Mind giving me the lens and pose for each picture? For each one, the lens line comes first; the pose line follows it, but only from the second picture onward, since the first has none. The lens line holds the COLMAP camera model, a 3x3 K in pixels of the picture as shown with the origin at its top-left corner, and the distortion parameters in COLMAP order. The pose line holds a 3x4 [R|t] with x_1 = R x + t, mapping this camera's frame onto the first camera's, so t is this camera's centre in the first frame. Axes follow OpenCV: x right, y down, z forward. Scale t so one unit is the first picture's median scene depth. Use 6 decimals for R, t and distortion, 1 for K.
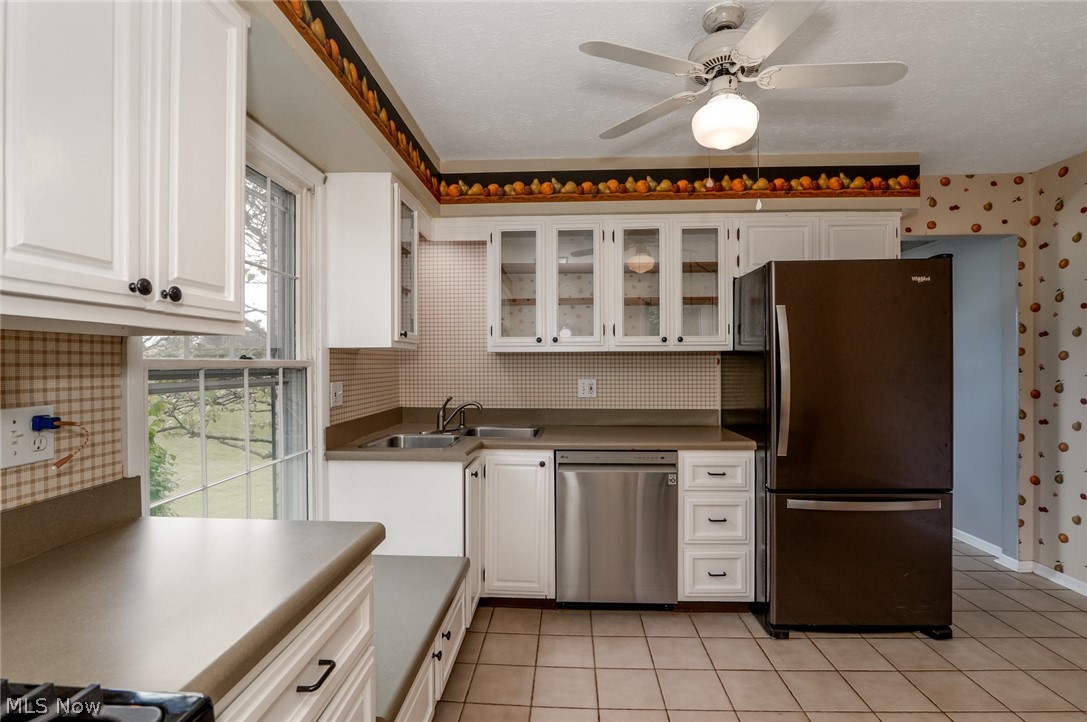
lens RADIAL K [[543.2, 0, 542.9], [0, 543.2, 357.2], [0, 0, 1]] dist [-0.015518, -0.000262]
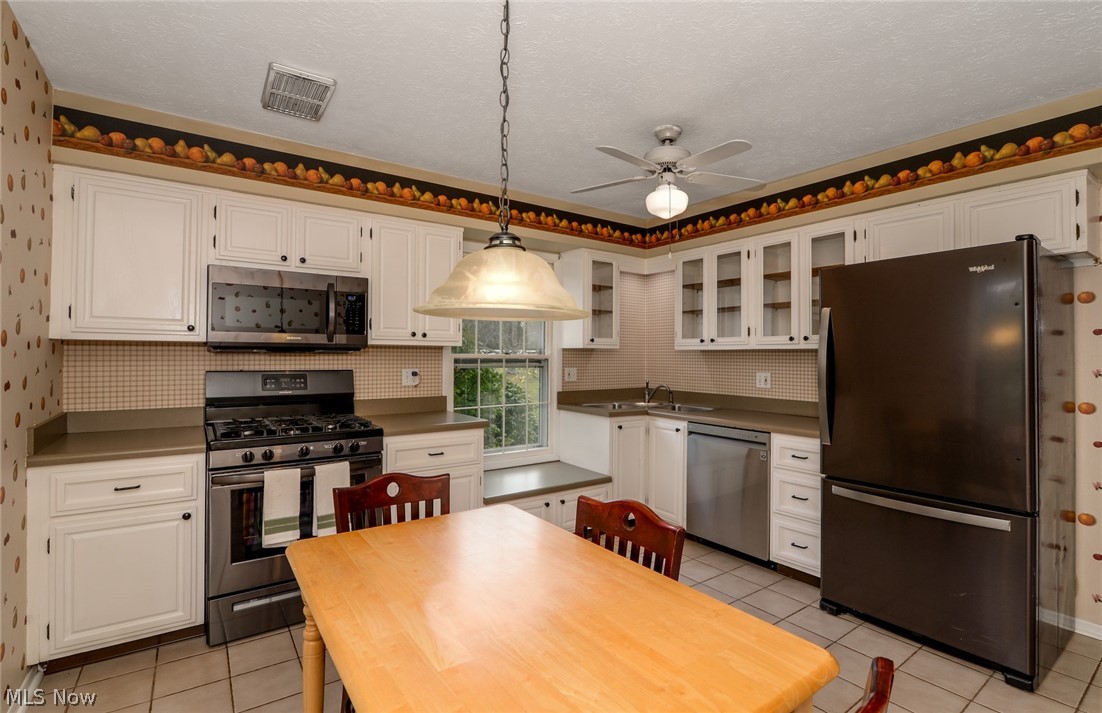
lens RADIAL K [[505.7, 0, 547.9], [0, 505.7, 354.0], [0, 0, 1]] dist [-0.020182, 0.000676]
pose [[0.612881, 0.004601, -0.790162, 0.746645], [-0.005978, 0.999981, 0.001187, 0.001856], [0.790153, 0.003996, 0.612897, -0.054054]]
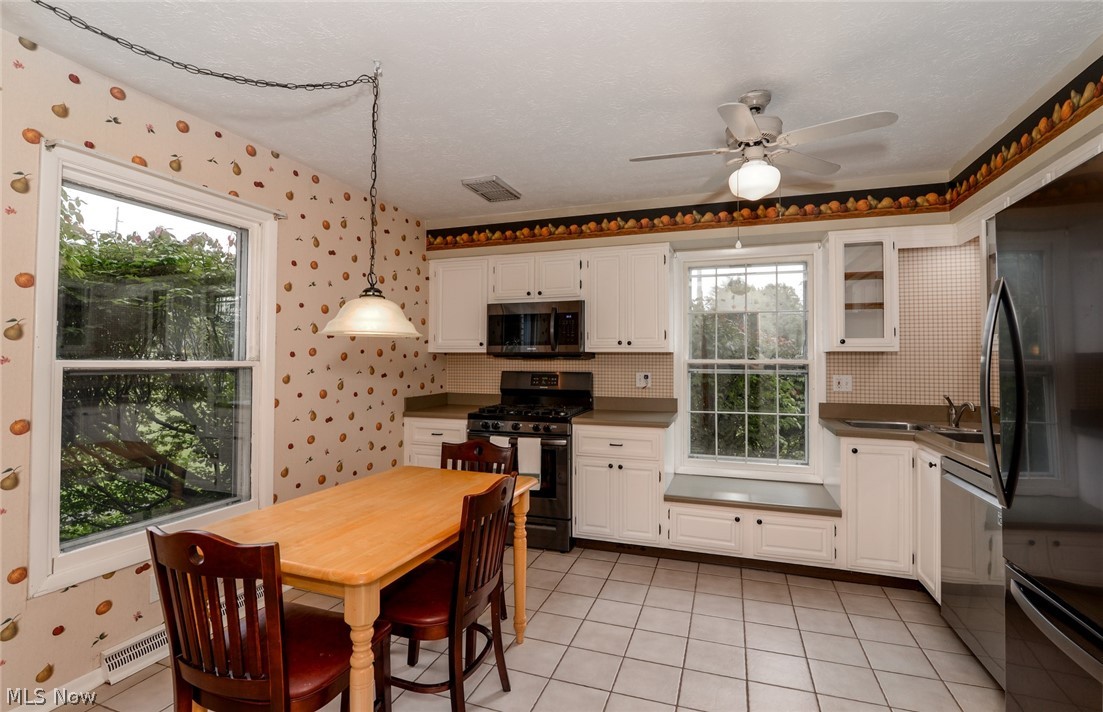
lens RADIAL K [[506.1, 0, 548.4], [0, 506.1, 353.5], [0, 0, 1]] dist [-0.020182, 0.000676]
pose [[-0.291908, -0.006319, -0.956426, 0.993284], [0.001833, 0.999973, -0.007166, -0.001341], [0.956445, -0.003845, -0.291888, 0.583990]]
